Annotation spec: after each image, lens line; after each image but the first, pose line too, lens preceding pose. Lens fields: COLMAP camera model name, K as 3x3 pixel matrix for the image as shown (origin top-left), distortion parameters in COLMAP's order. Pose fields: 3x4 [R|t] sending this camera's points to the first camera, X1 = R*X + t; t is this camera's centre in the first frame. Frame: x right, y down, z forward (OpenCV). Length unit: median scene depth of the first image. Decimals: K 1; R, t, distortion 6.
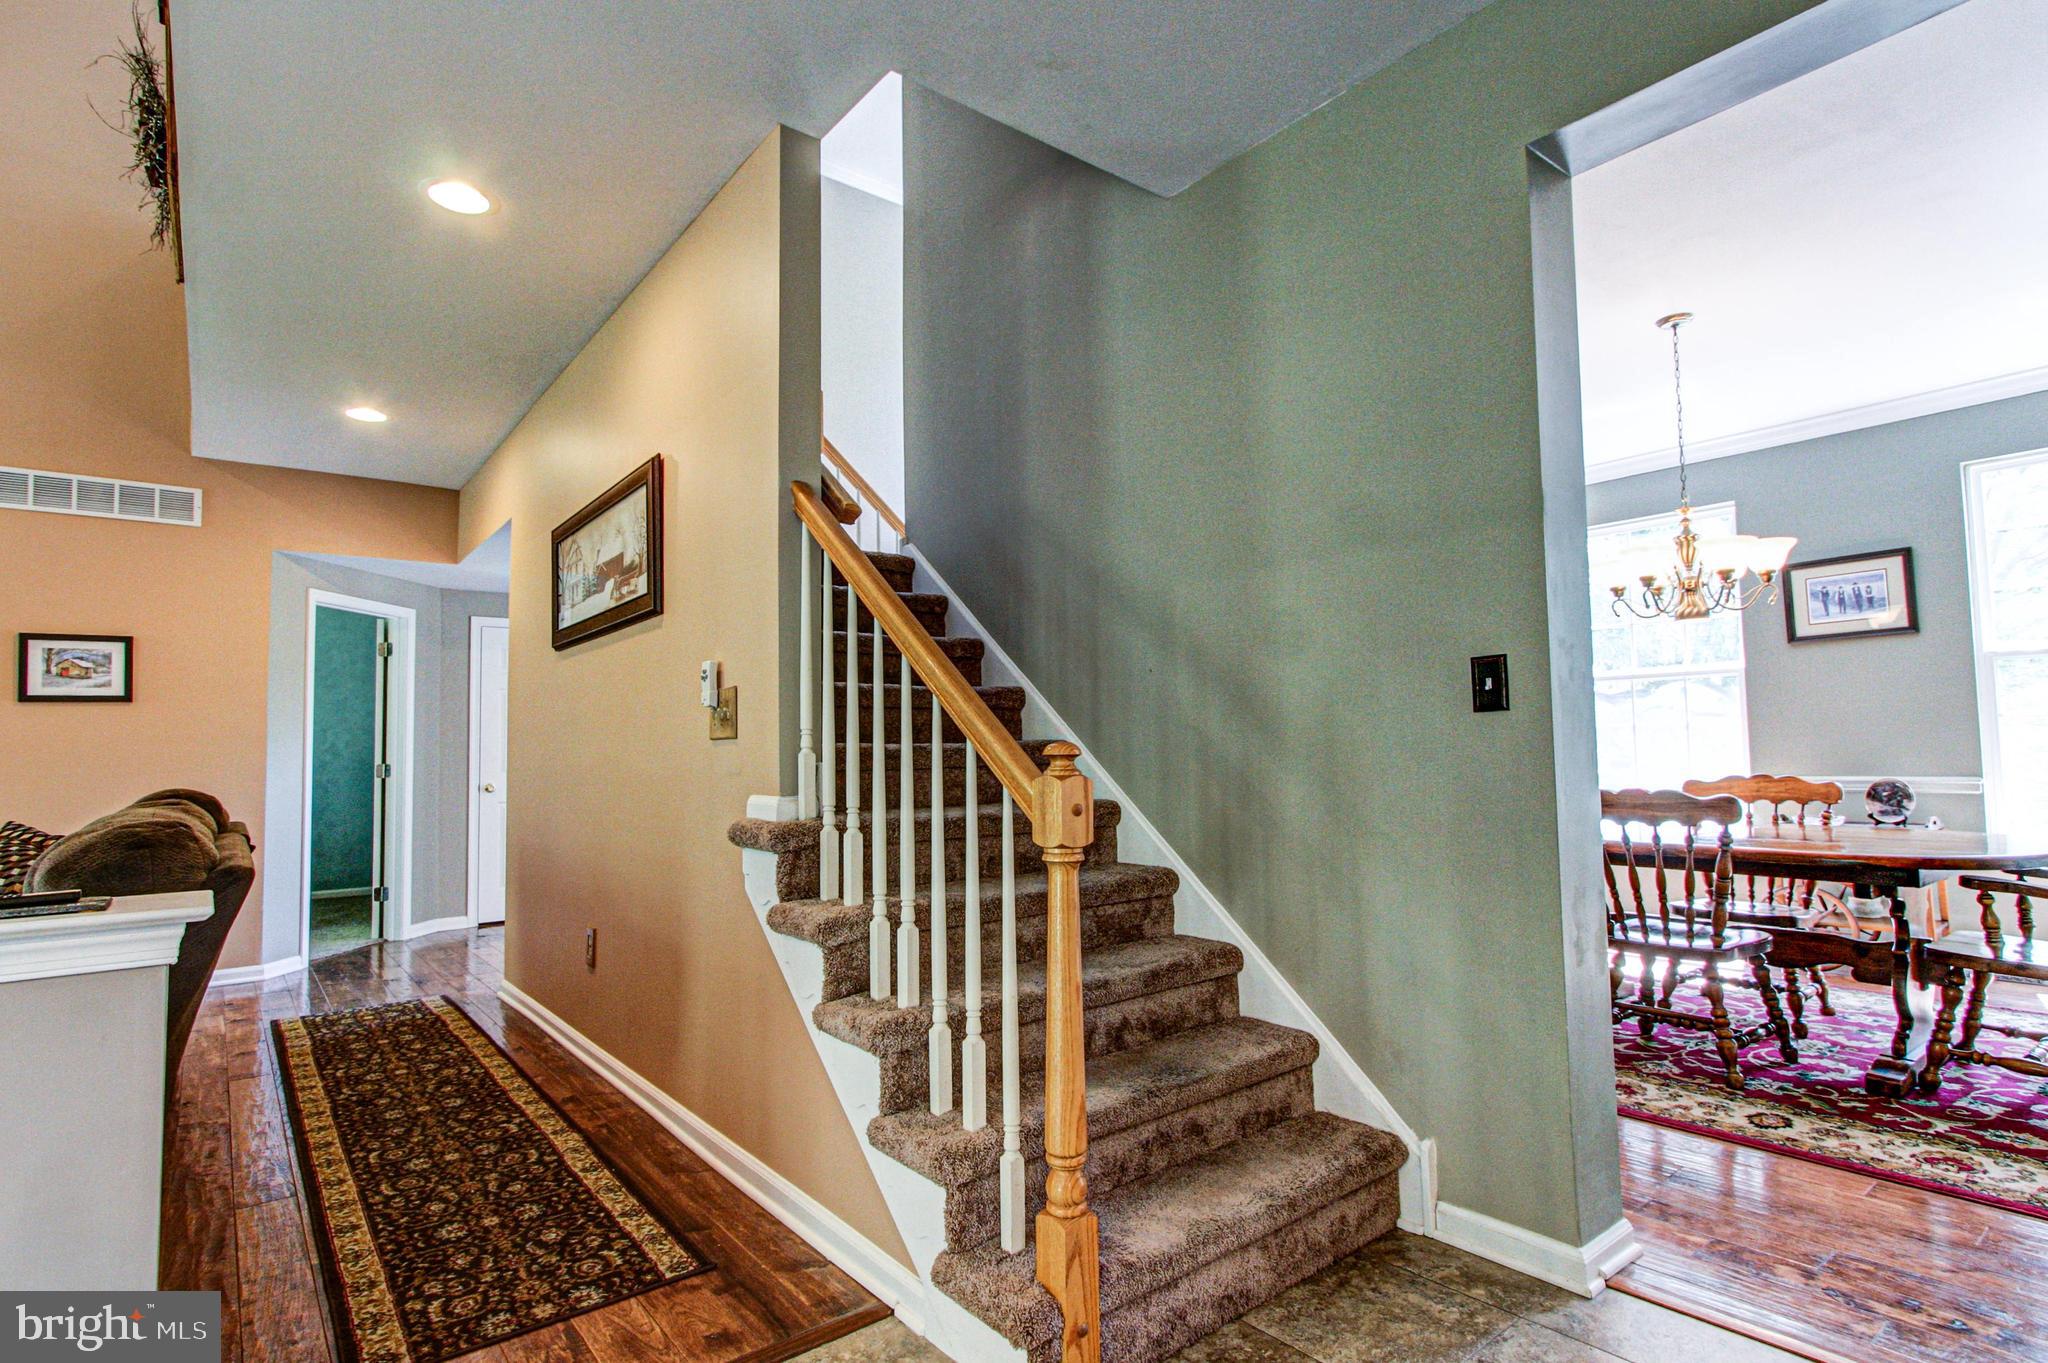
lens RADIAL K [[1002.8, 0, 1030.9], [0, 1002.8, 697.4], [0, 0, 1]] dist [0.010914, -0.007156]
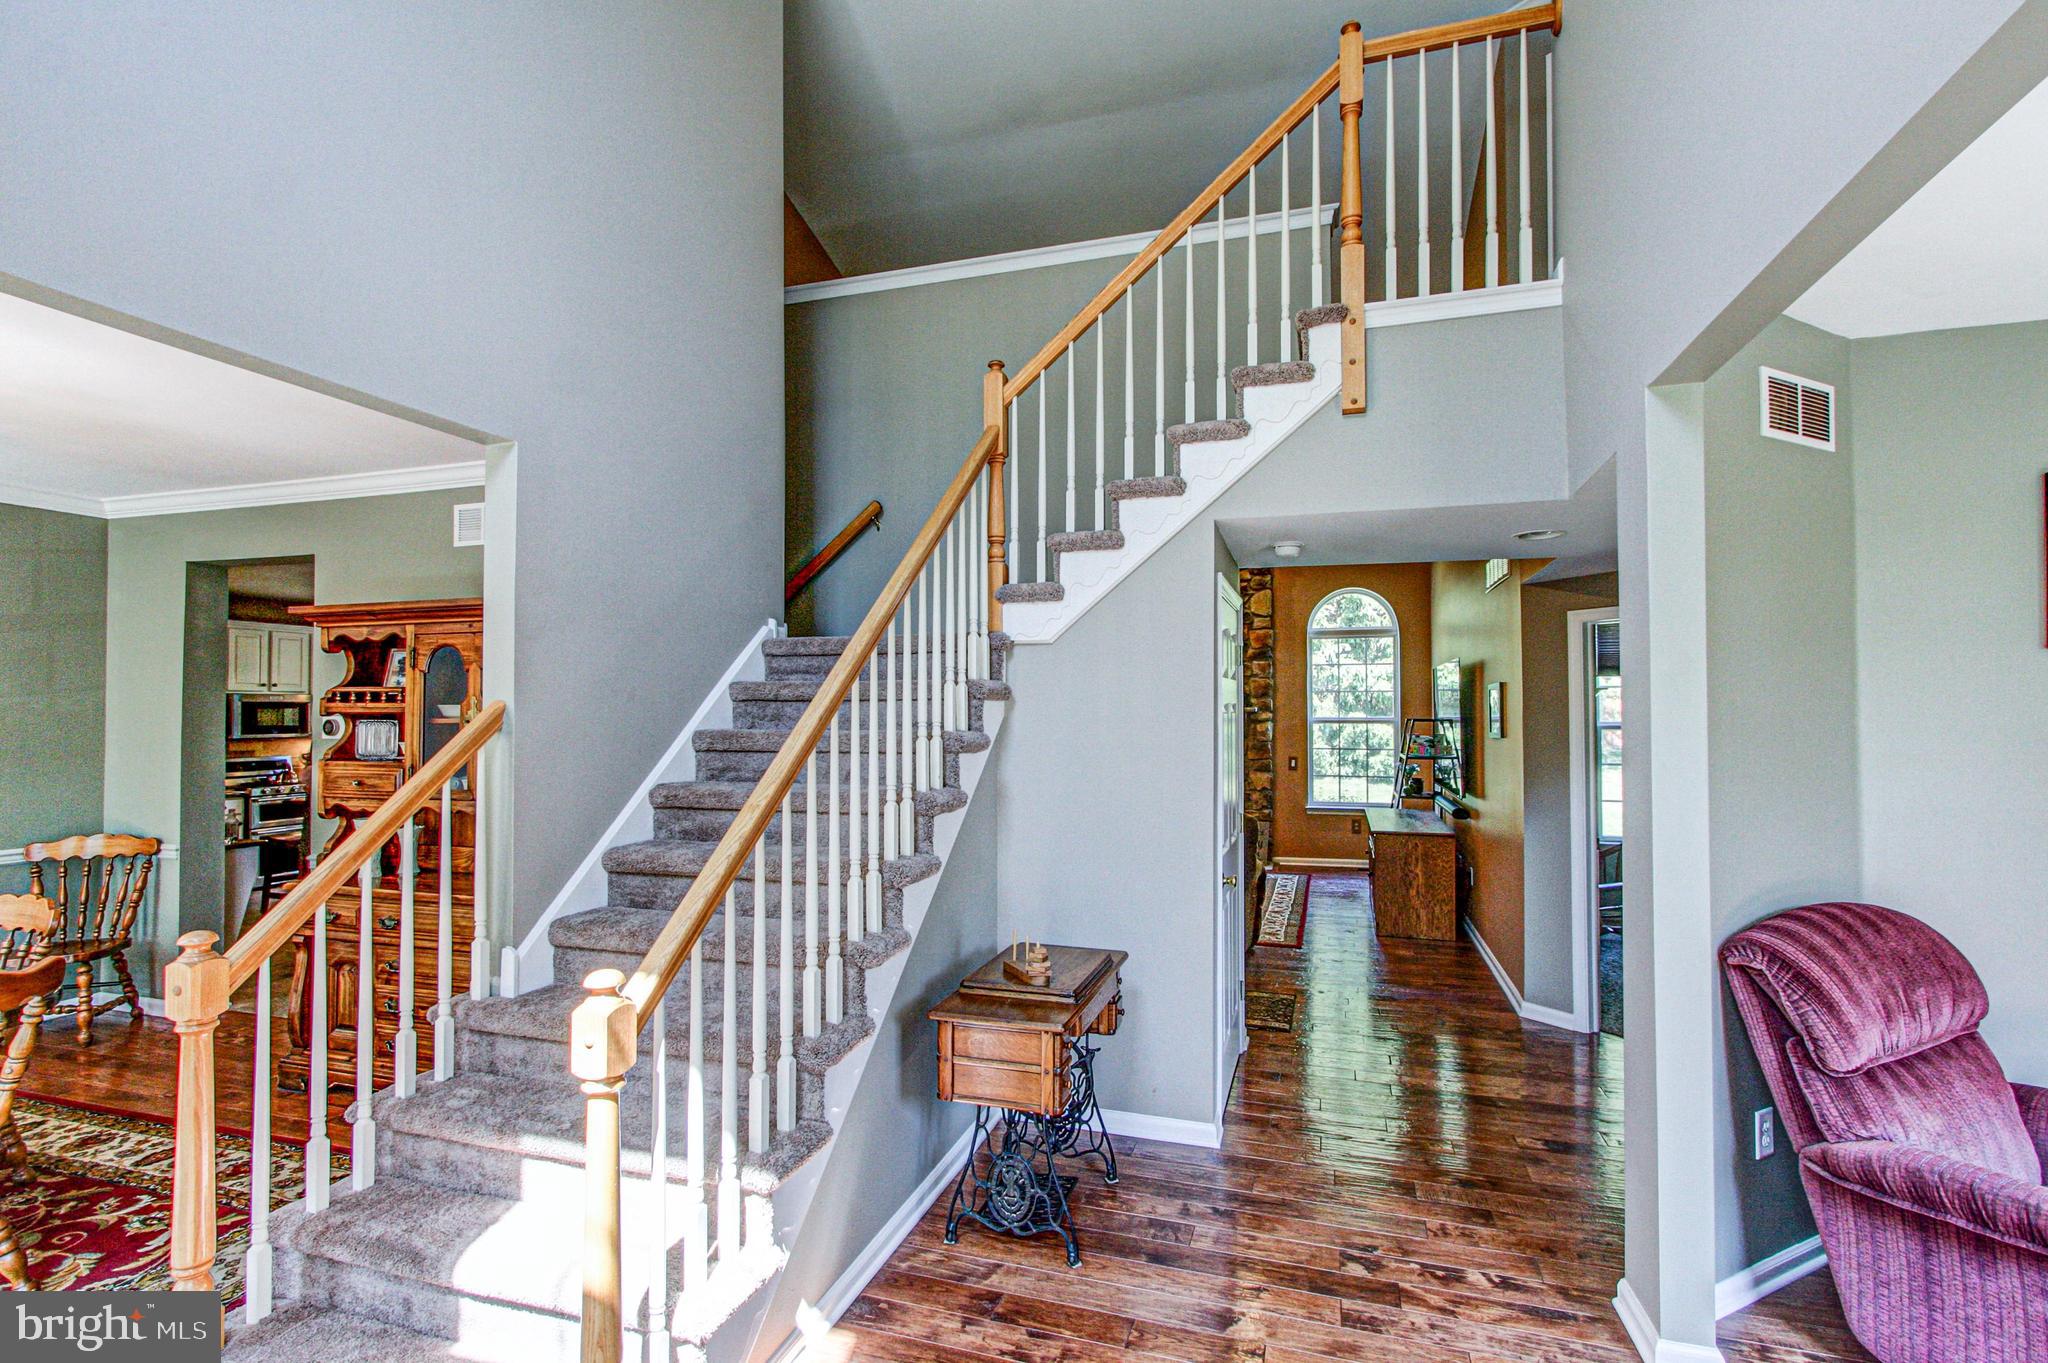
lens RADIAL K [[964.3, 0, 1030.1], [0, 964.3, 695.8], [0, 0, 1]] dist [-0.007692, 0.006826]
pose [[-0.832949, 0.009863, -0.553262, 0.192004], [0.047484, 0.997427, -0.053707, -0.009915], [0.551309, -0.071007, -0.831274, 1.683839]]
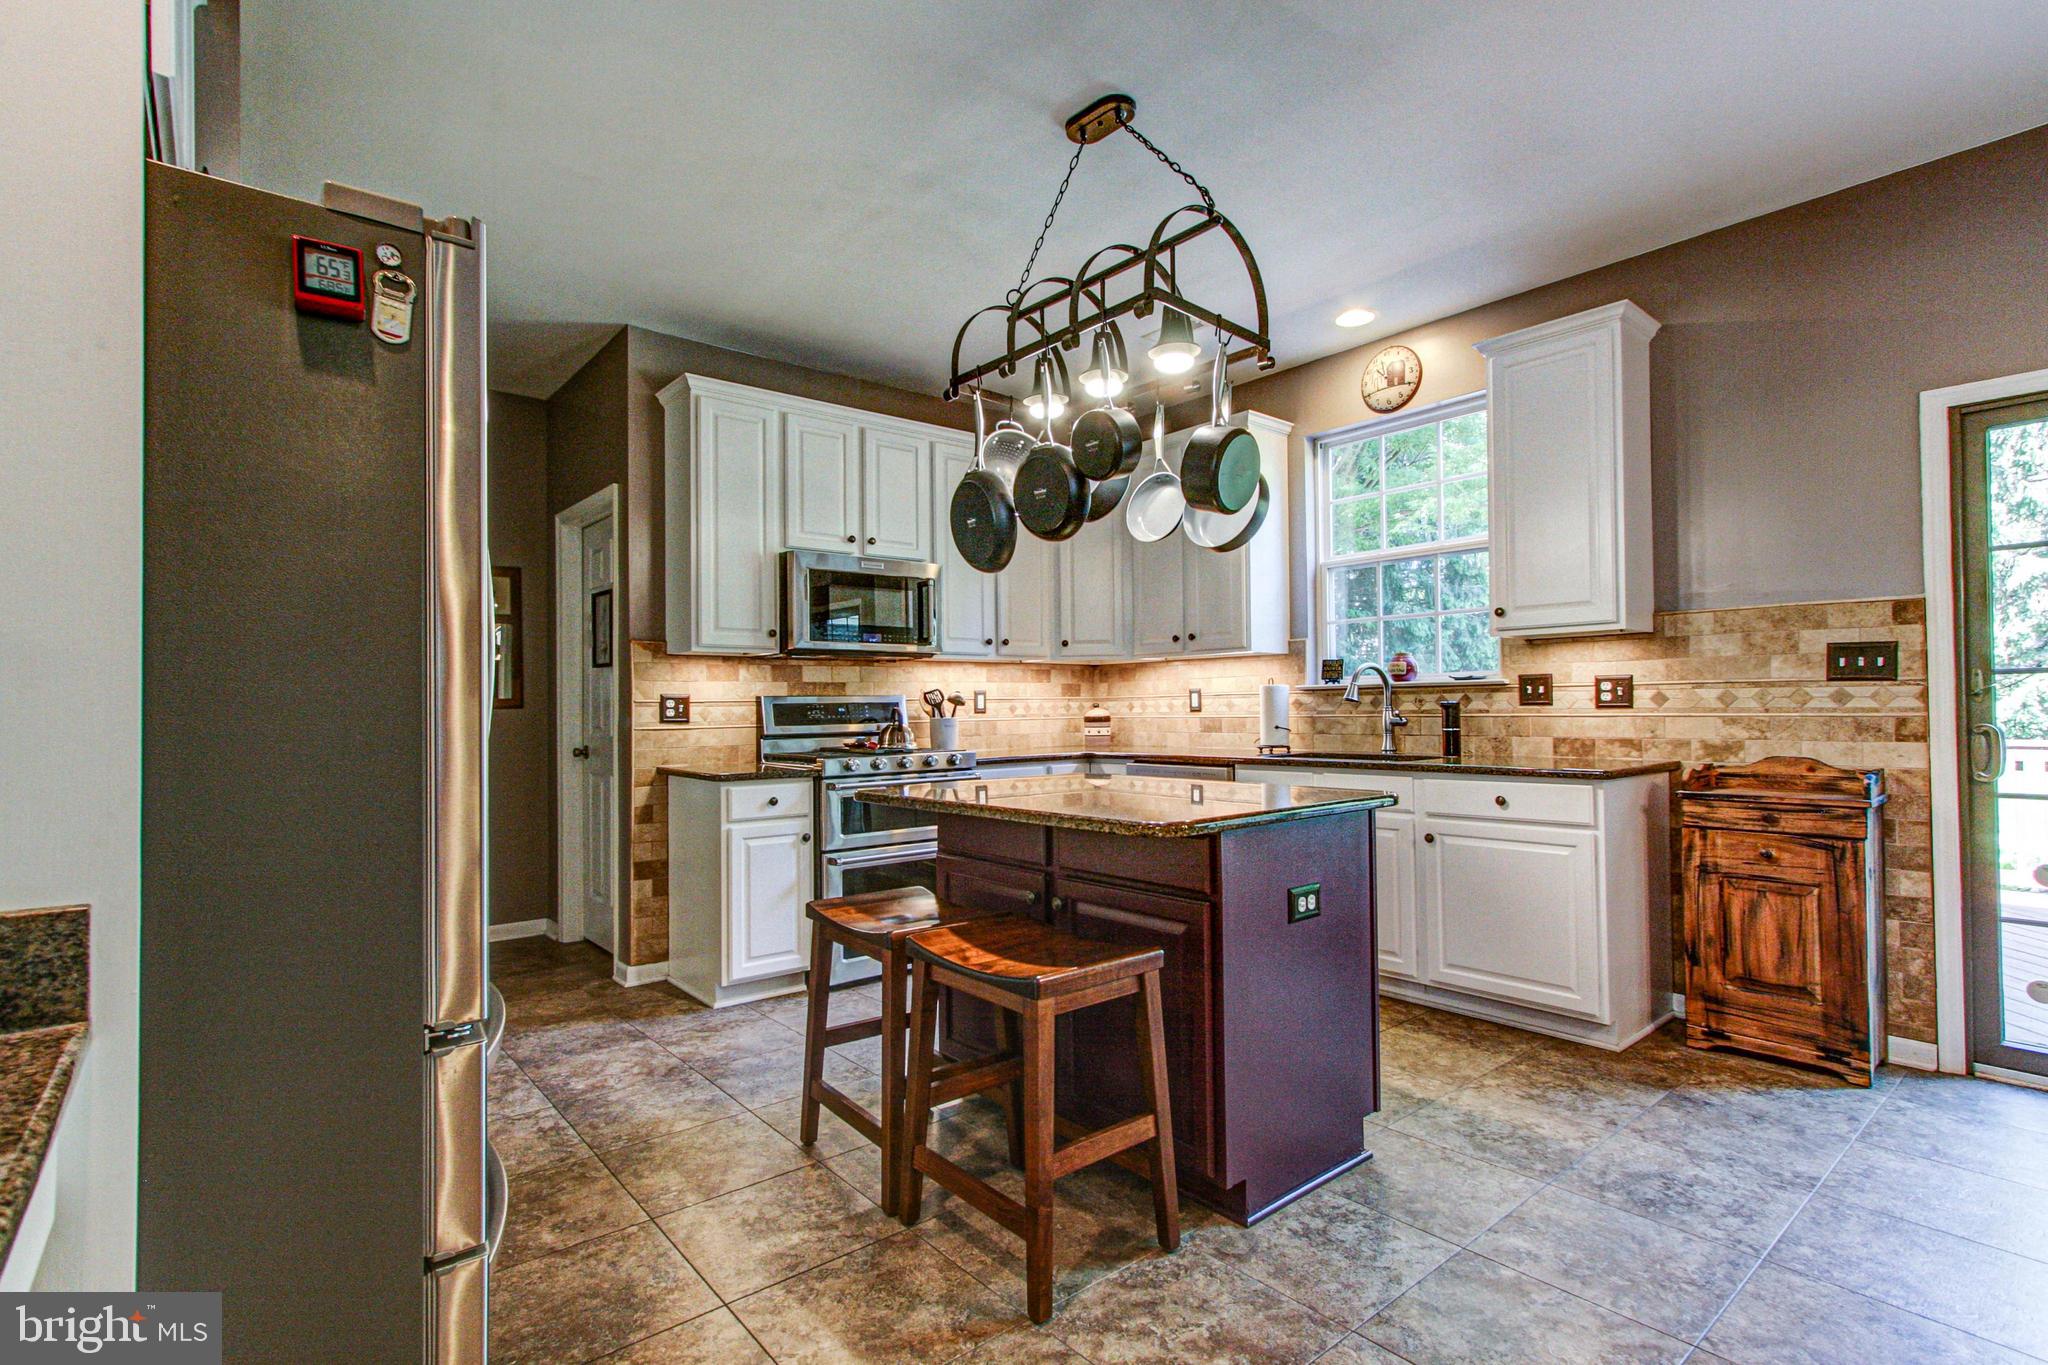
lens RADIAL K [[964.3, 0, 1030.1], [0, 964.3, 696.8], [0, 0, 1]] dist [-0.007692, 0.006826]
pose [[-0.999404, 0.030163, -0.016799, 0.254294], [0.031180, 0.997466, -0.063944, 0.001288], [0.014827, -0.064430, -0.997812, 0.172752]]
